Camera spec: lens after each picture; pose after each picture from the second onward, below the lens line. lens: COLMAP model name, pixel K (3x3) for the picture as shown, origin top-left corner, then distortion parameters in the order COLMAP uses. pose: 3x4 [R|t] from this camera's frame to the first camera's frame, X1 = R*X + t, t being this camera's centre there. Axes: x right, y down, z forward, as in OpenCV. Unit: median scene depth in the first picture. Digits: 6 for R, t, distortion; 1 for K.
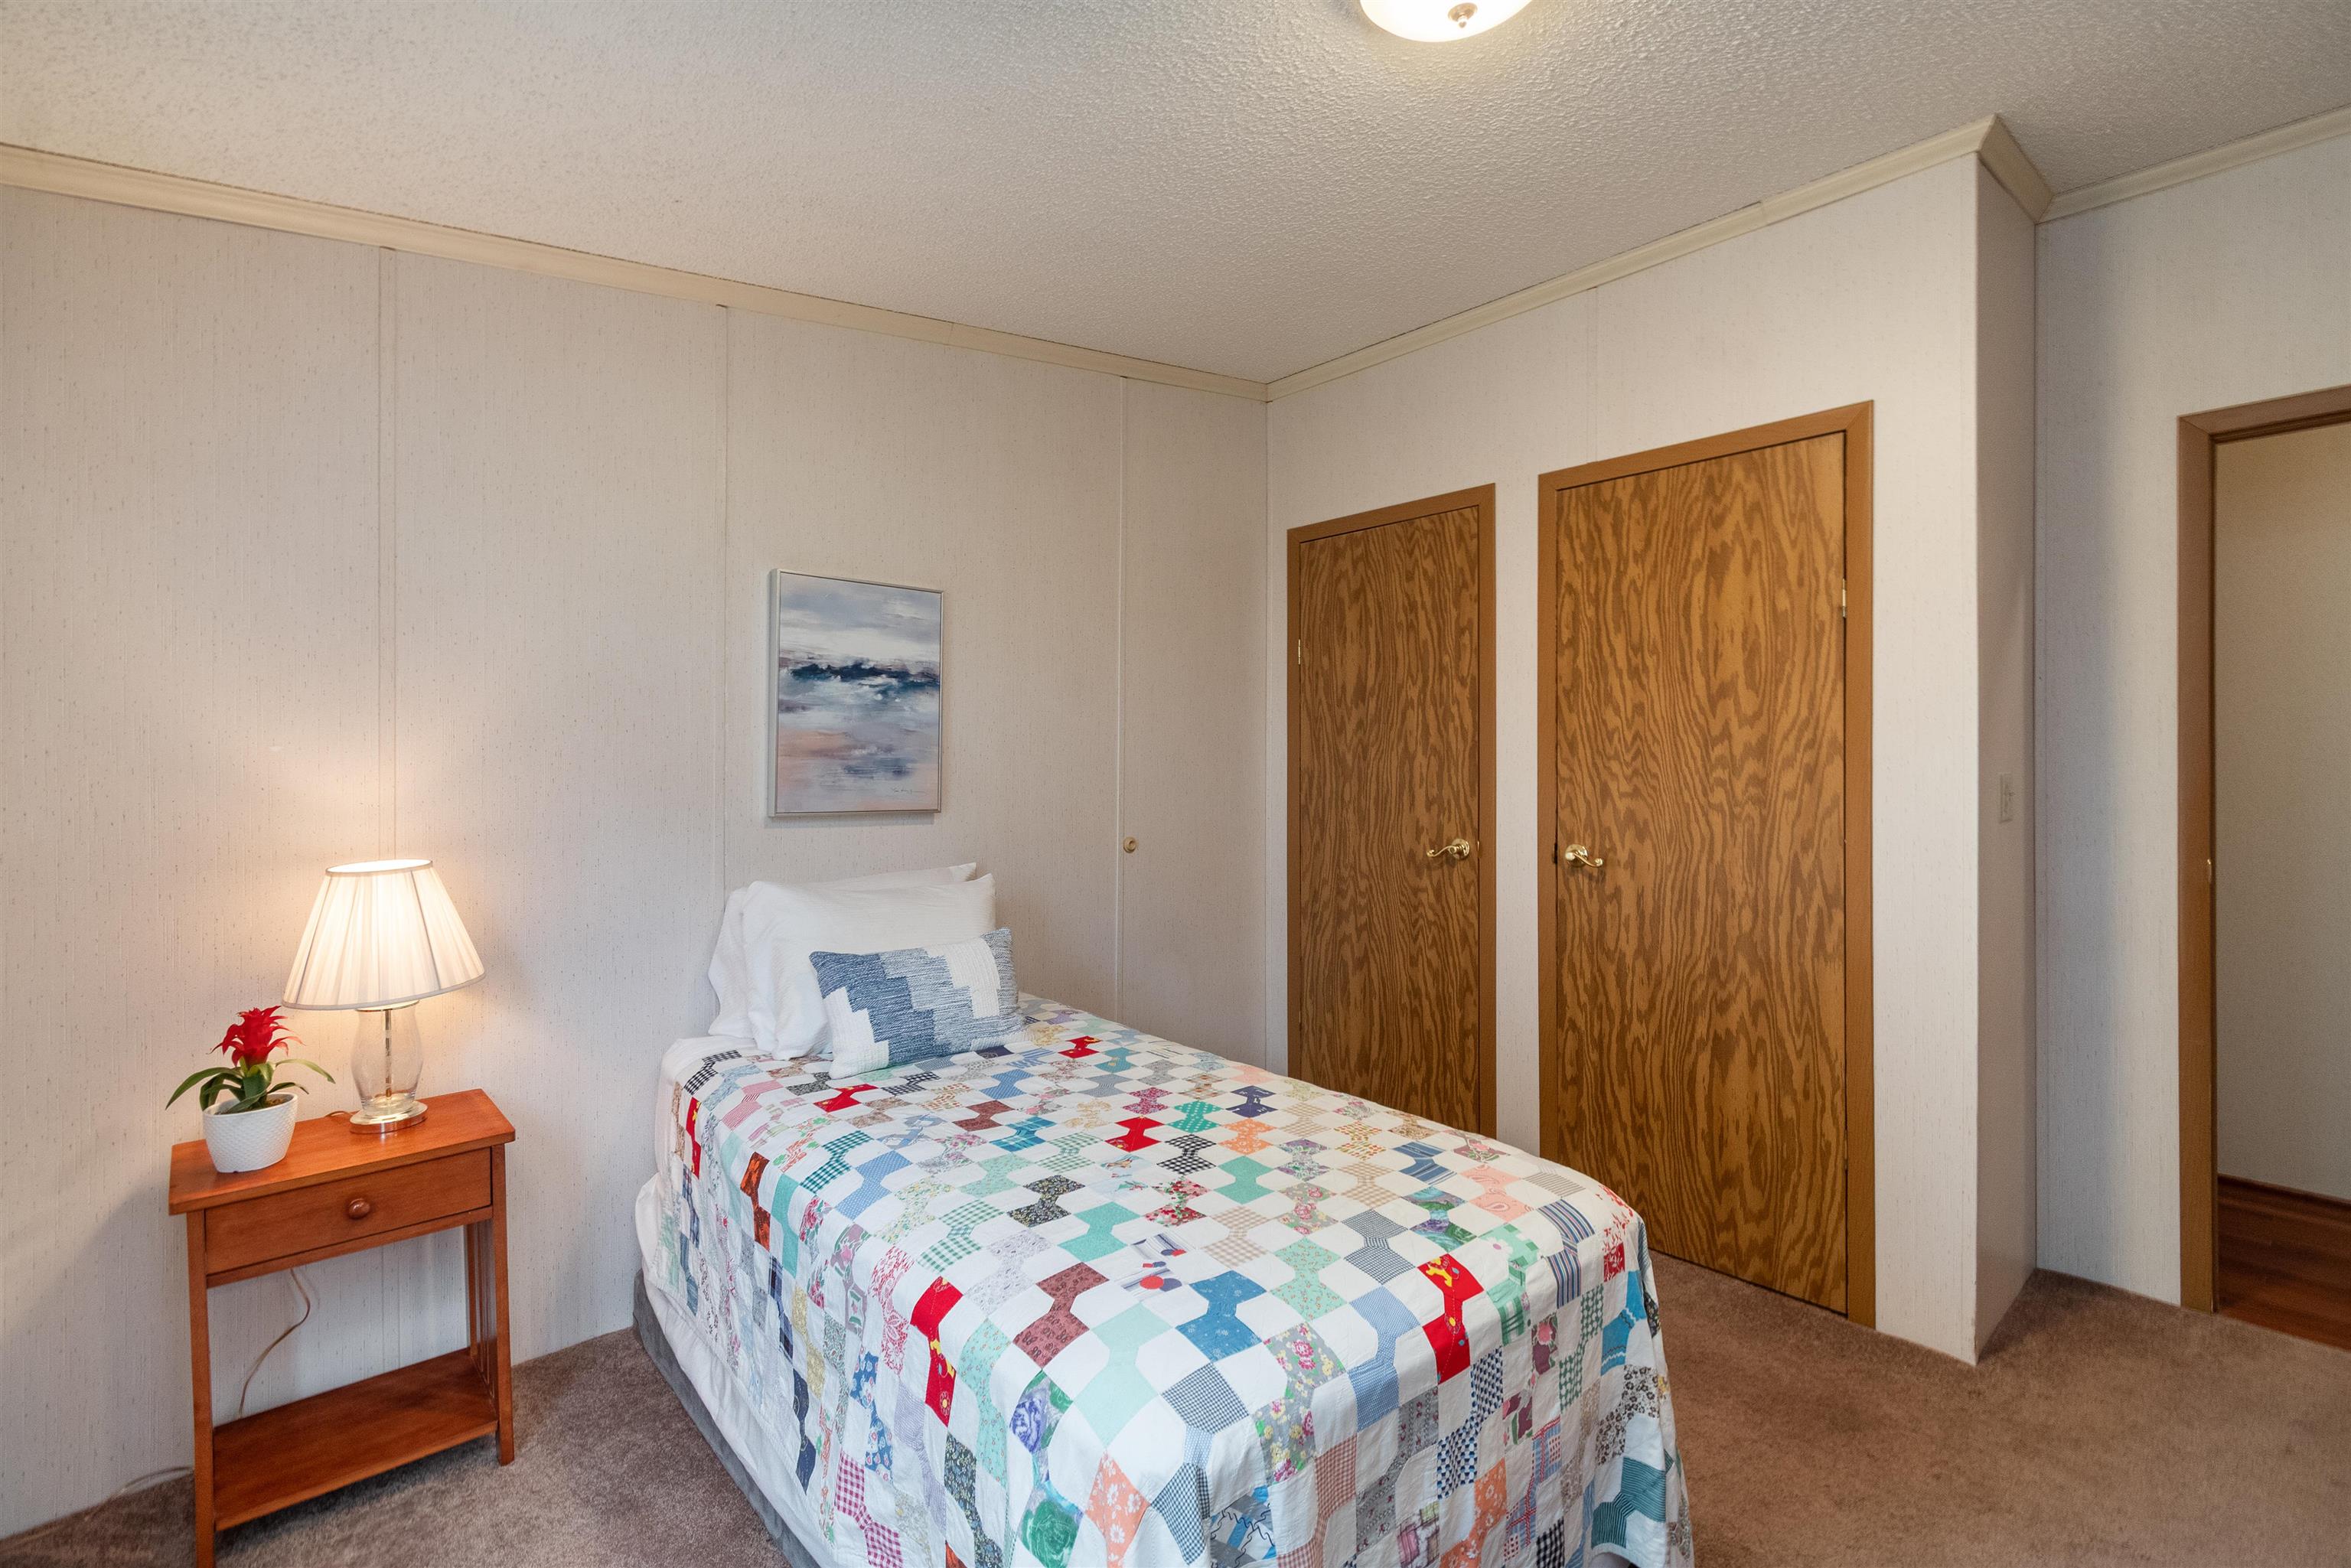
lens RADIAL K [[1063.0, 0, 1184.9], [0, 1063.0, 760.7], [0, 0, 1]] dist [0.002794, -0.001580]
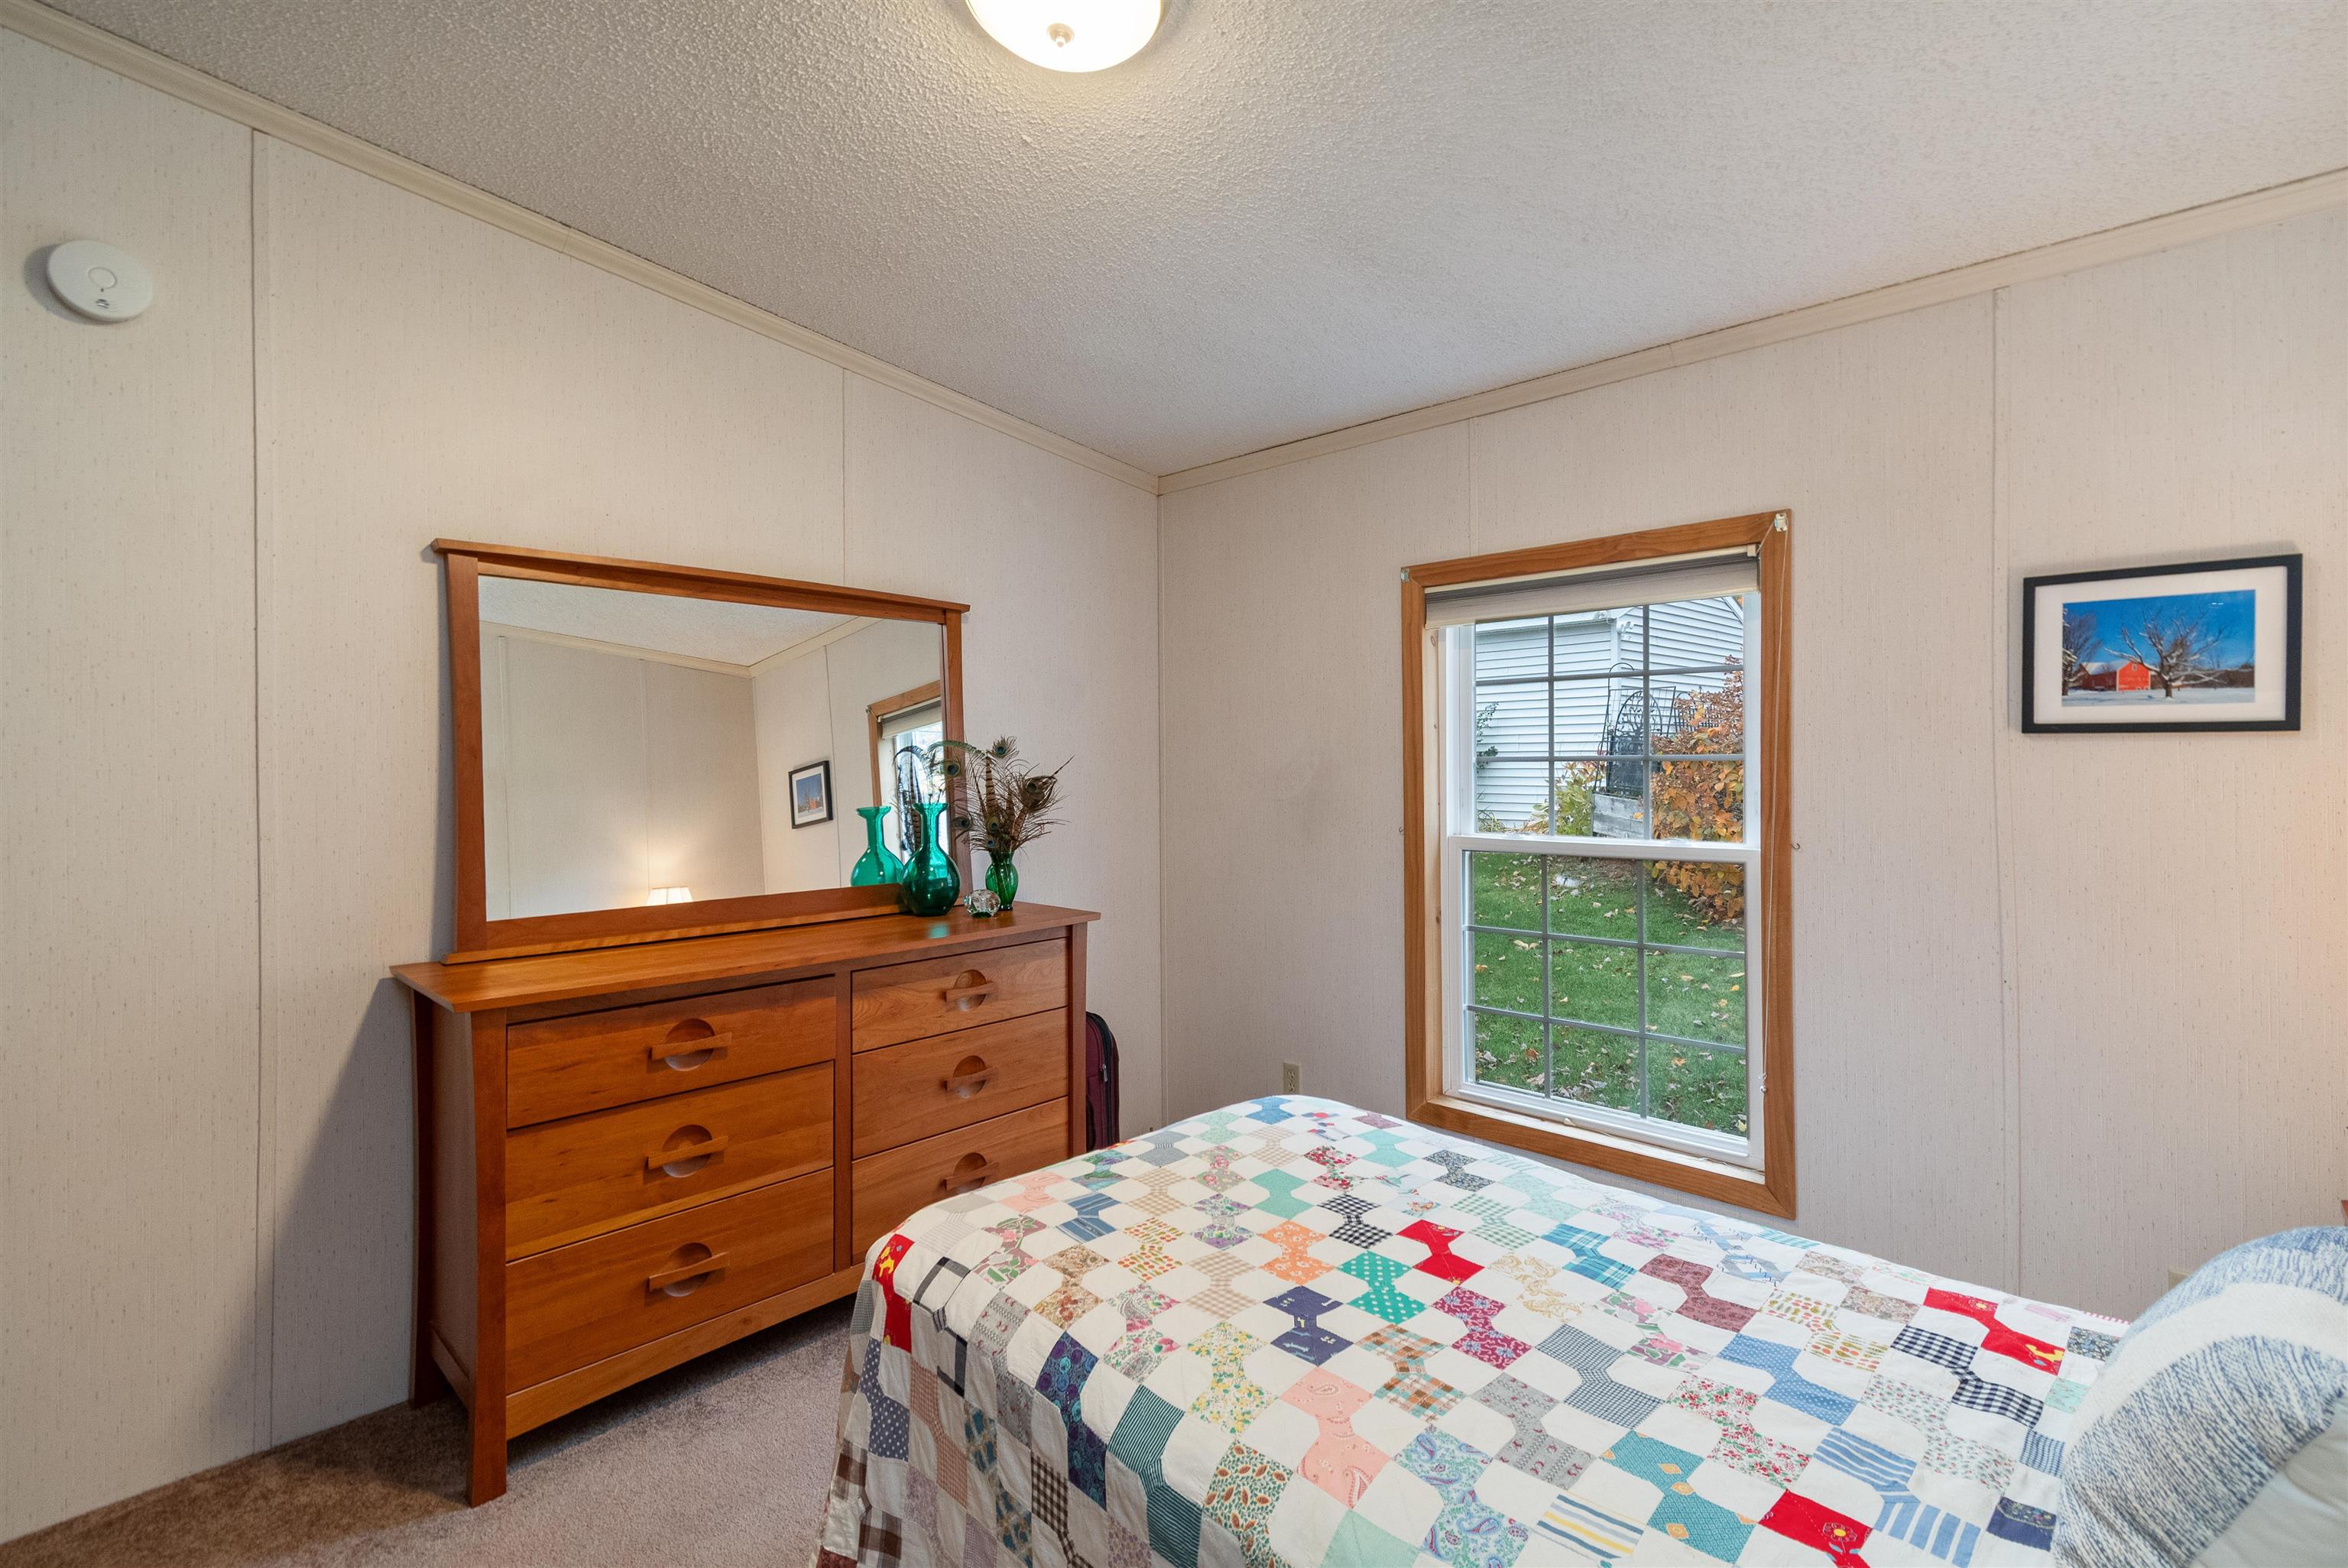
lens RADIAL K [[1074.8, 0, 1168.9], [0, 1074.8, 771.6], [0, 0, 1]] dist [0.000420, -0.000085]
pose [[-0.997748, 0.006371, -0.066768, 0.184519], [0.006473, 0.999978, -0.001309, 0.004644], [0.066759, -0.001738, -0.997768, 1.637277]]
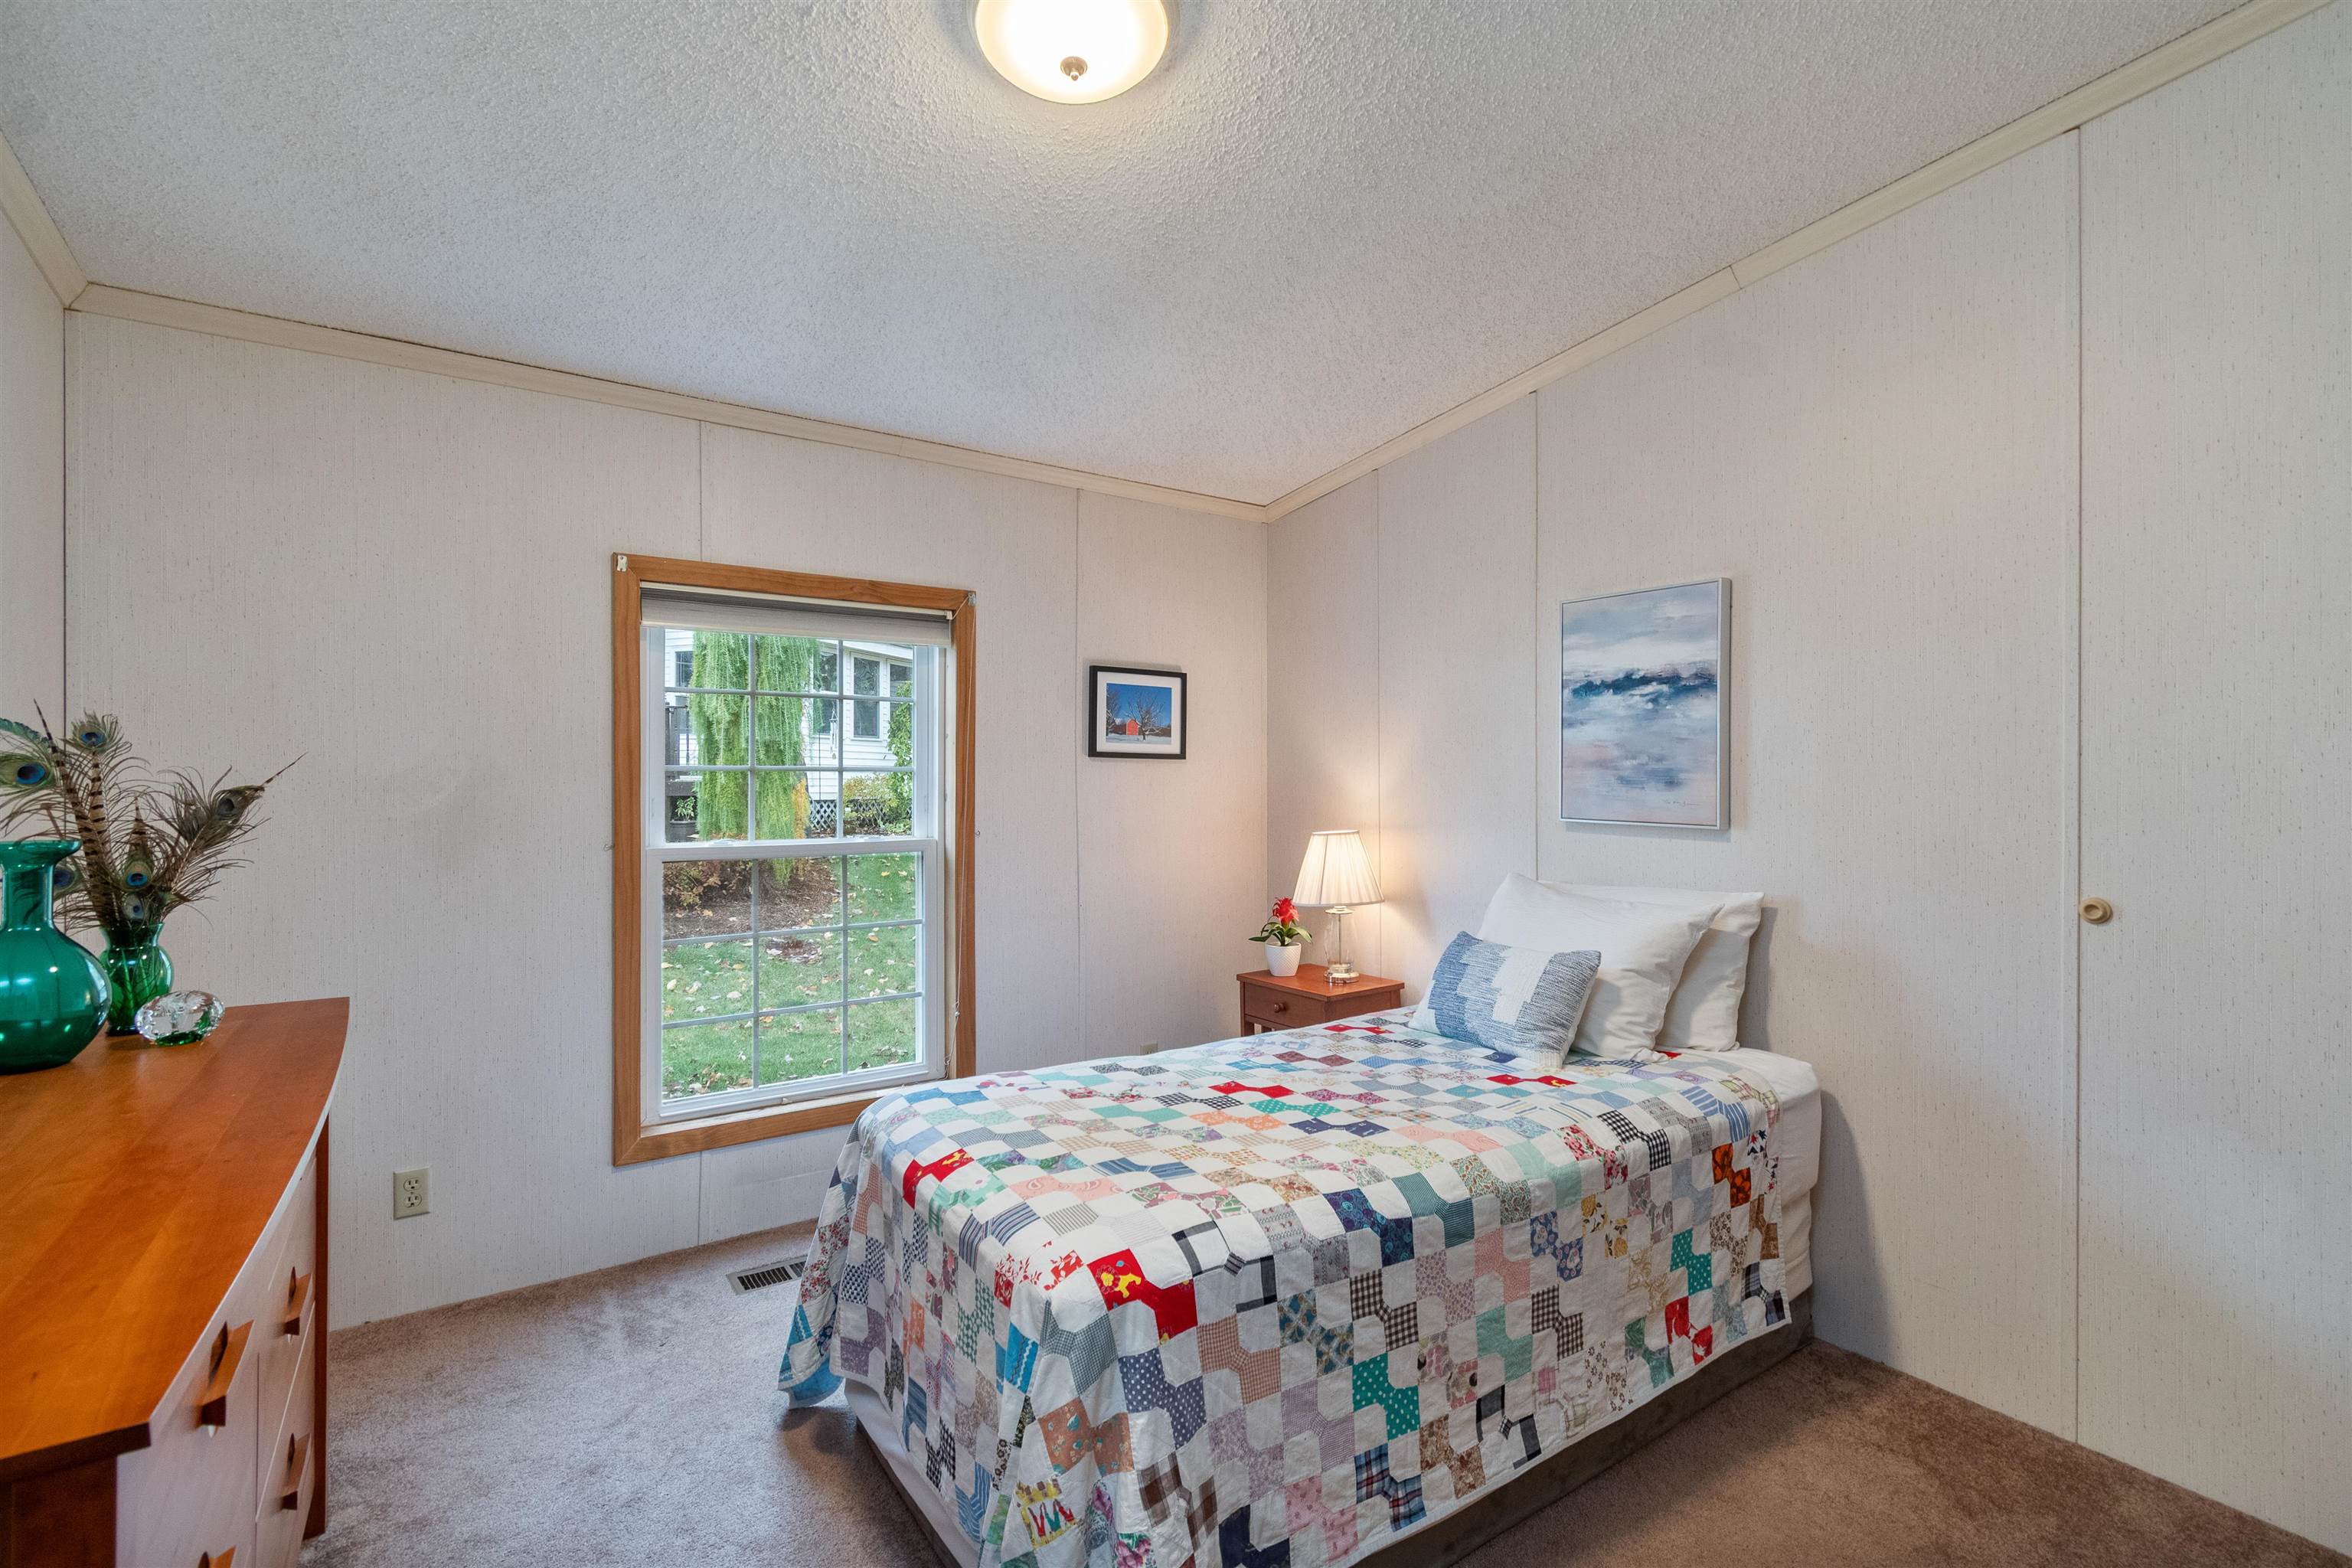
lens RADIAL K [[1063.5, 0, 1193.6], [0, 1063.5, 776.6], [0, 0, 1]] dist [0.002794, -0.001580]
pose [[-0.130694, 0.002272, -0.991420, 1.047316], [0.005183, 0.999985, 0.001608, 0.001943], [0.991409, -0.004928, -0.130704, 1.014254]]
